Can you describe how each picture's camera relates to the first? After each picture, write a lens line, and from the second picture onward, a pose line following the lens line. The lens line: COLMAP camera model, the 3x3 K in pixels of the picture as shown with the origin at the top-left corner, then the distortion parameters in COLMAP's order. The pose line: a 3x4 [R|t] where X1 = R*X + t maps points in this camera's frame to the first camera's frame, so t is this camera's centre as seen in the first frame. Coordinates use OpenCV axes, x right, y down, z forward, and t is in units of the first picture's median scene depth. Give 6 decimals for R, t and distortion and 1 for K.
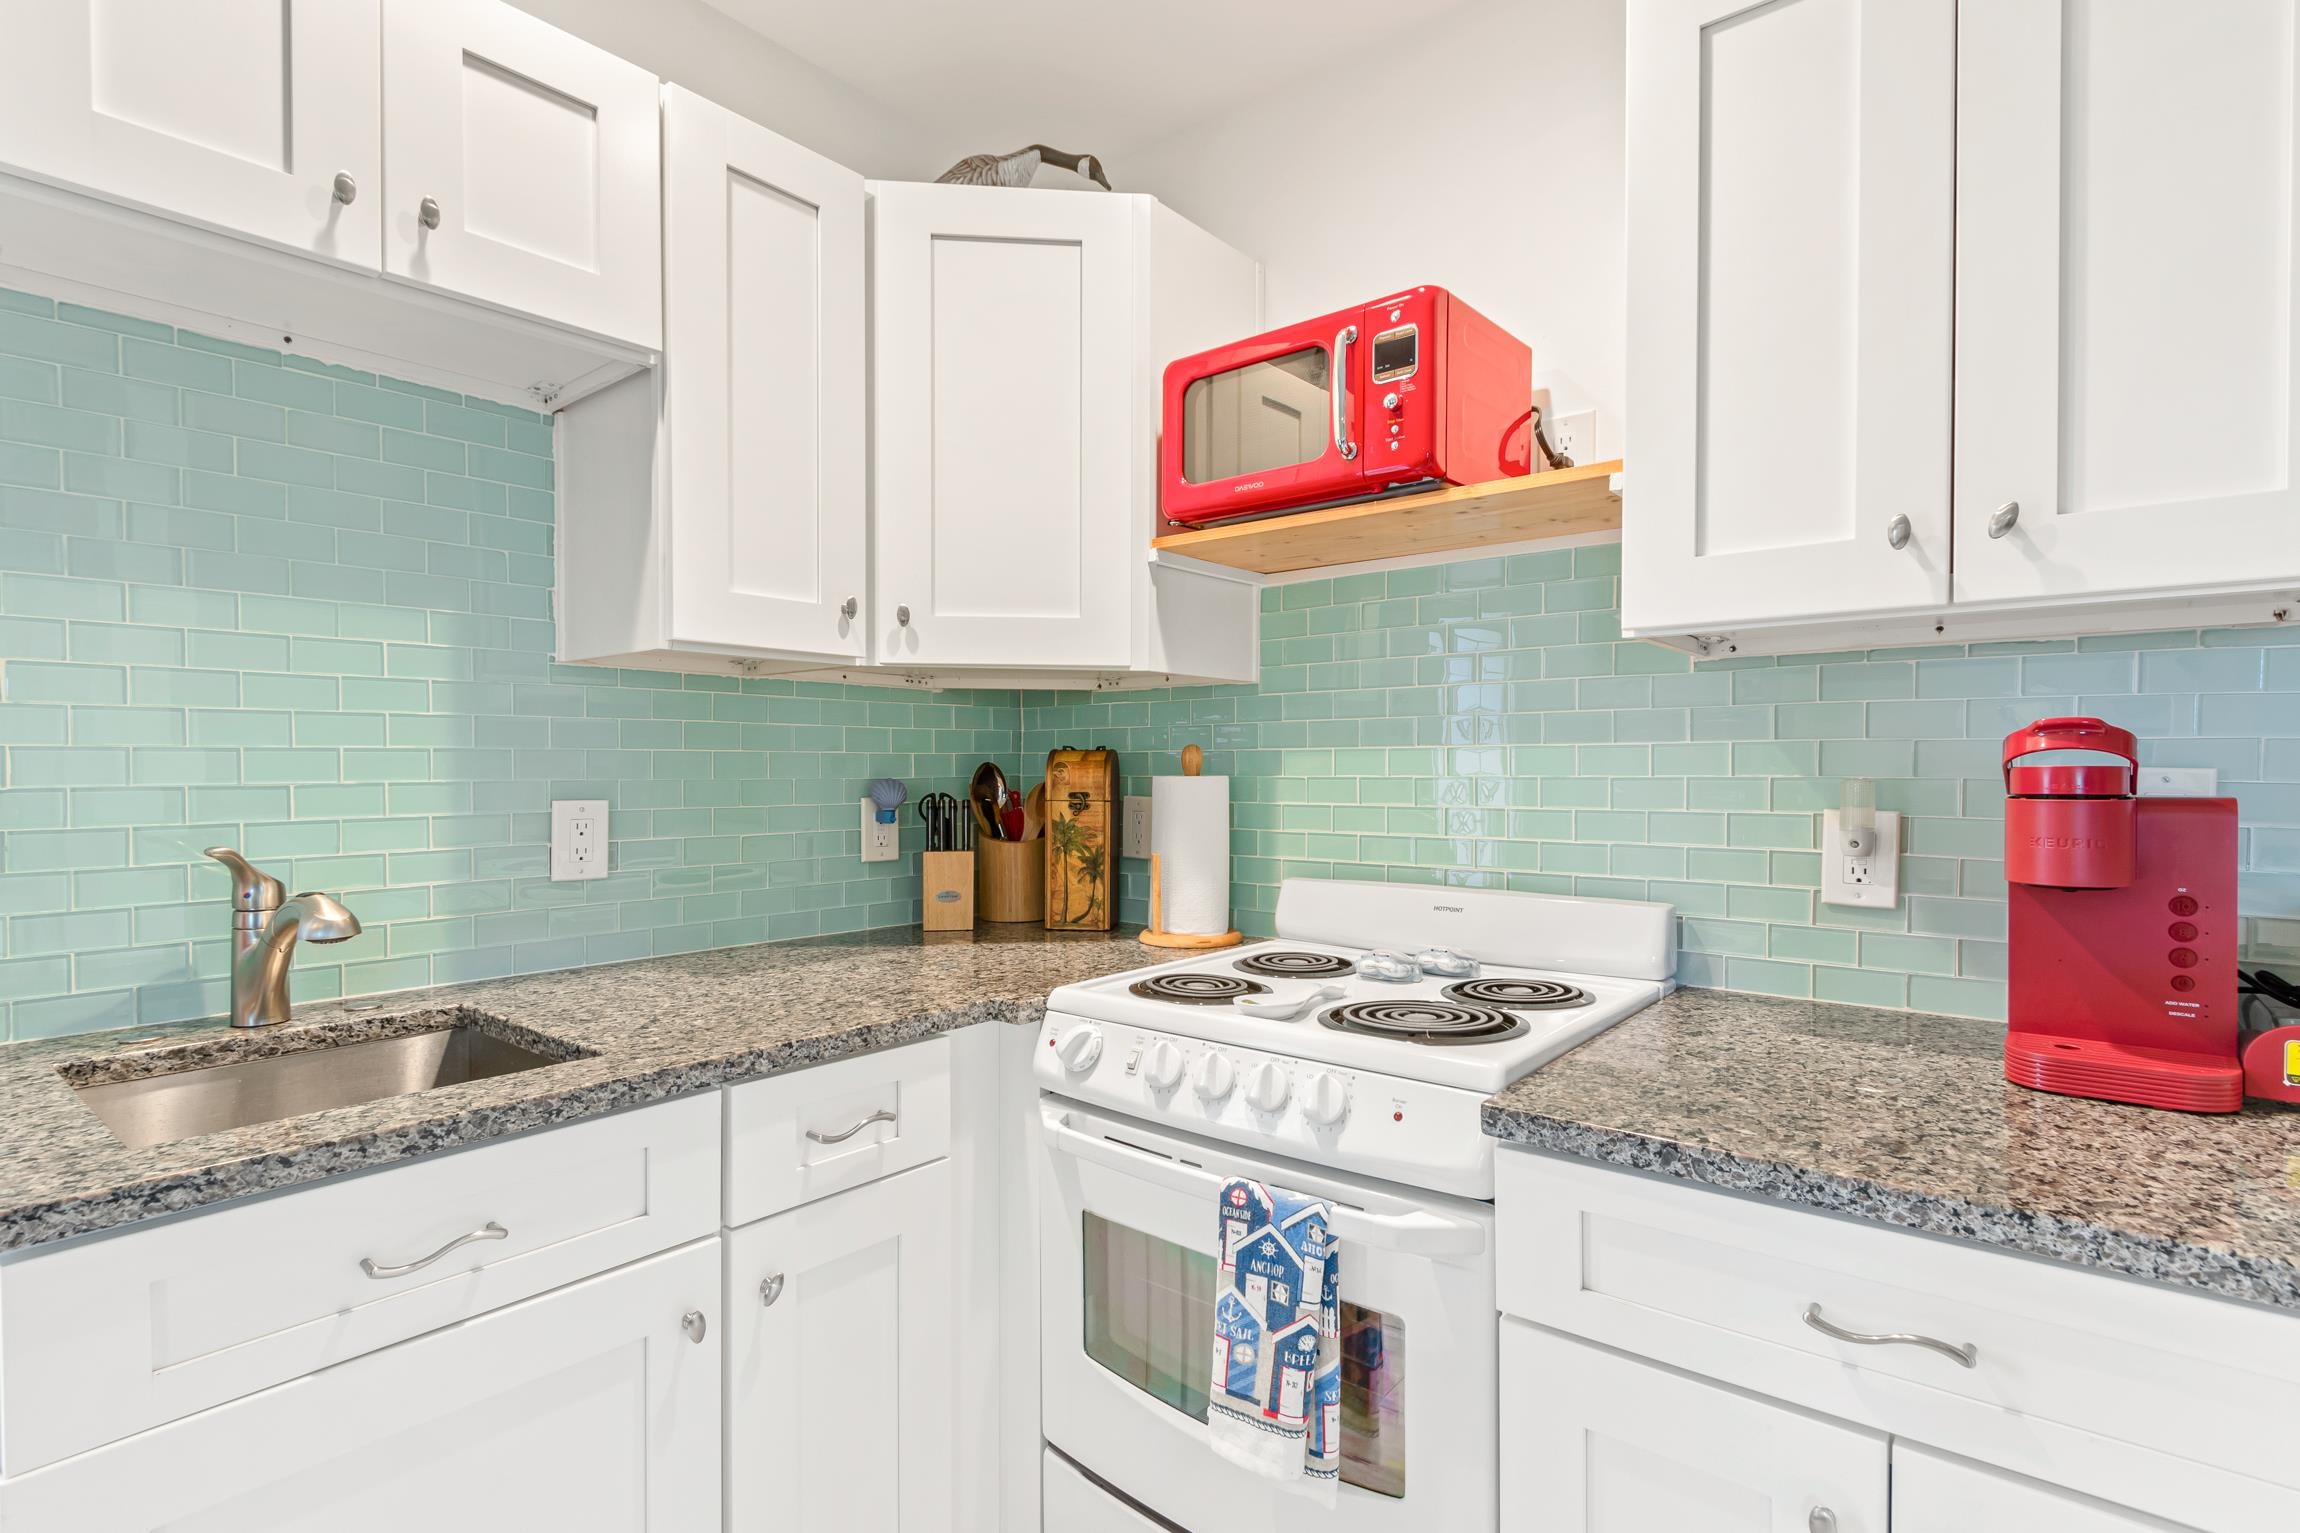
lens RADIAL K [[1093.7, 0, 1126.7], [0, 1093.7, 775.8], [0, 0, 1]] dist [0.004166, -0.002454]
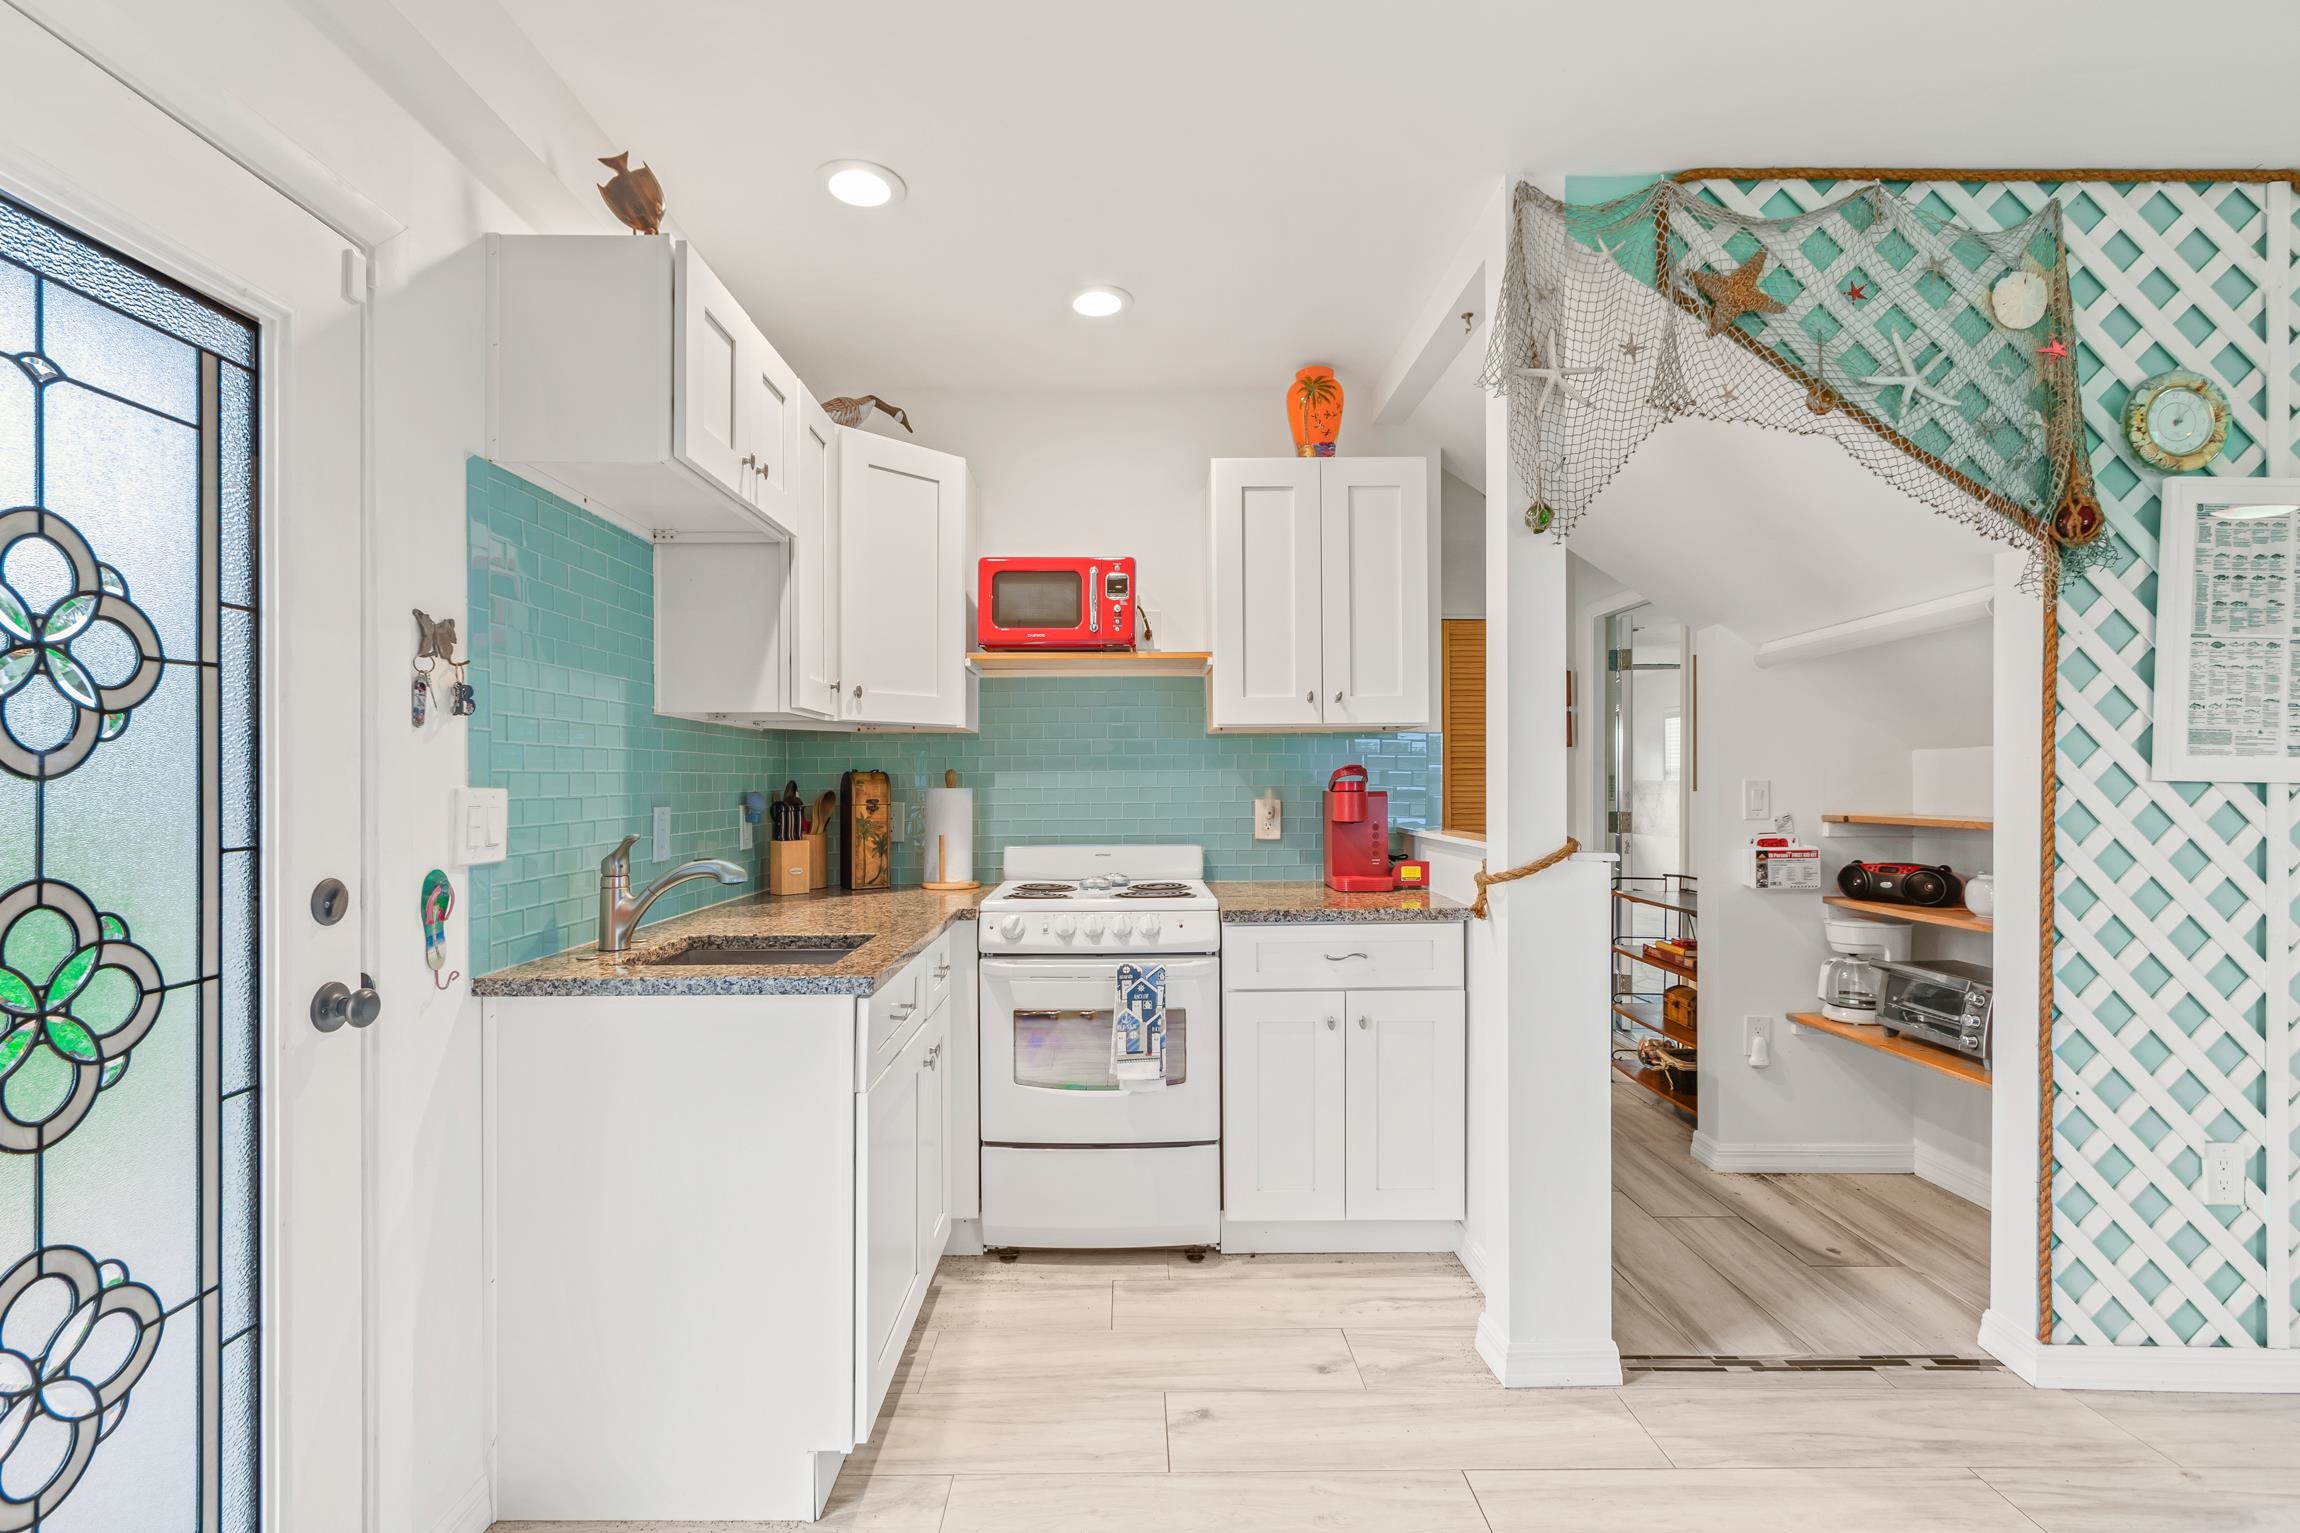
lens RADIAL K [[1093.7, 0, 1158.0], [0, 1093.7, 770.3], [0, 0, 1]] dist [0.004166, -0.002454]
pose [[0.727319, 0.002948, 0.686293, -1.184382], [0.009499, 0.999852, -0.014362, -0.000402], [-0.686233, 0.016965, 0.727184, -0.600068]]
